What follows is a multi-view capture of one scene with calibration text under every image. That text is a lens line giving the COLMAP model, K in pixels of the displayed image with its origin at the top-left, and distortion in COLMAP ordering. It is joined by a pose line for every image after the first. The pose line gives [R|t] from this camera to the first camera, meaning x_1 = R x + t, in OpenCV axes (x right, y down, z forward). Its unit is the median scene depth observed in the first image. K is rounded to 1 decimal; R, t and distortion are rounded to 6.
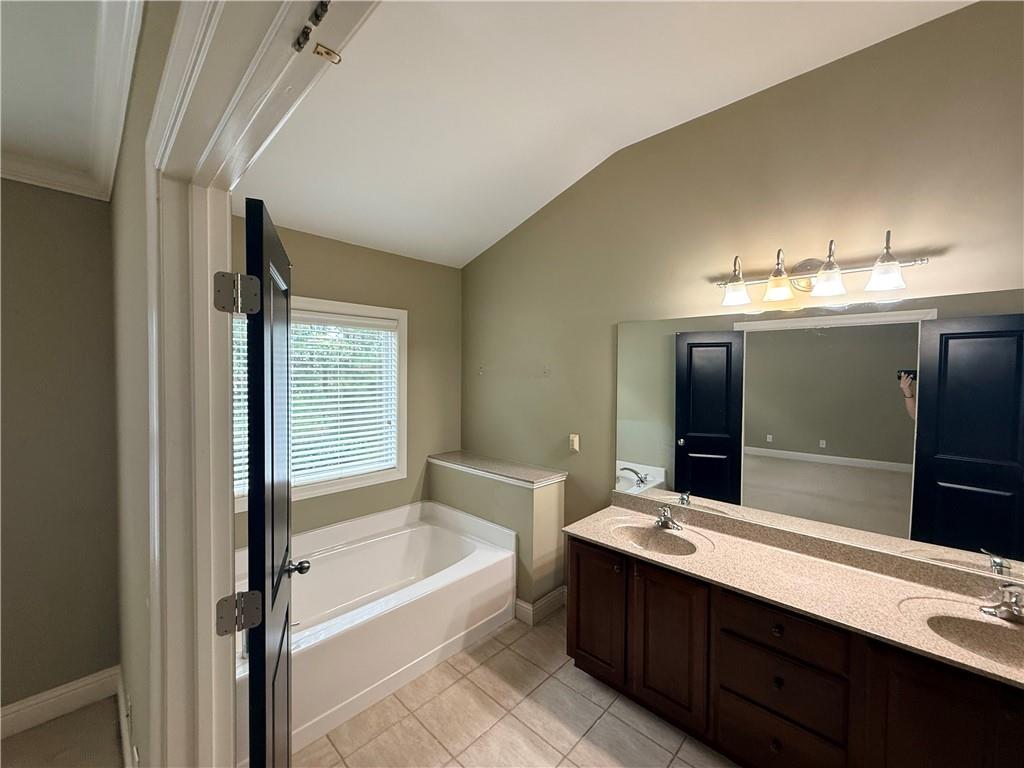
lens RADIAL K [[409.7, 0, 509.1], [0, 409.7, 382.6], [0, 0, 1]] dist [0.001606, 0.000170]
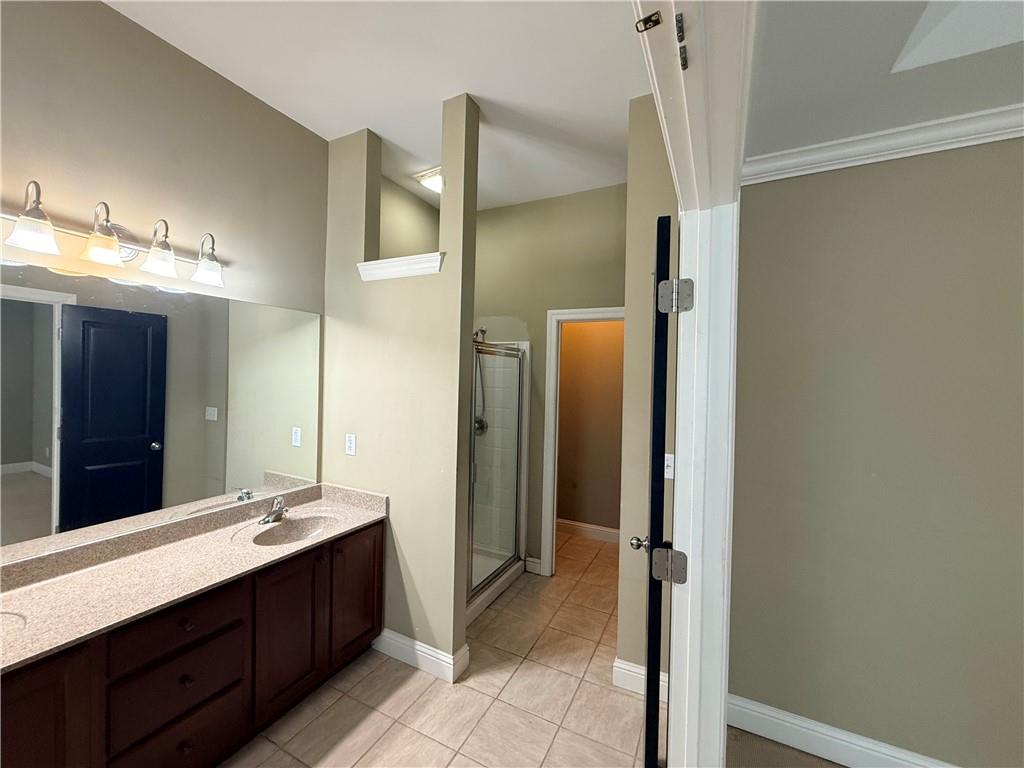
lens RADIAL K [[409.7, 0, 511.9], [0, 409.7, 383.7], [0, 0, 1]] dist [0.001606, 0.000170]
pose [[-0.292499, -0.028188, 0.955850, -0.428133], [0.001152, 0.999554, 0.029829, 0.017074], [-0.956265, 0.009826, -0.292337, 0.515083]]
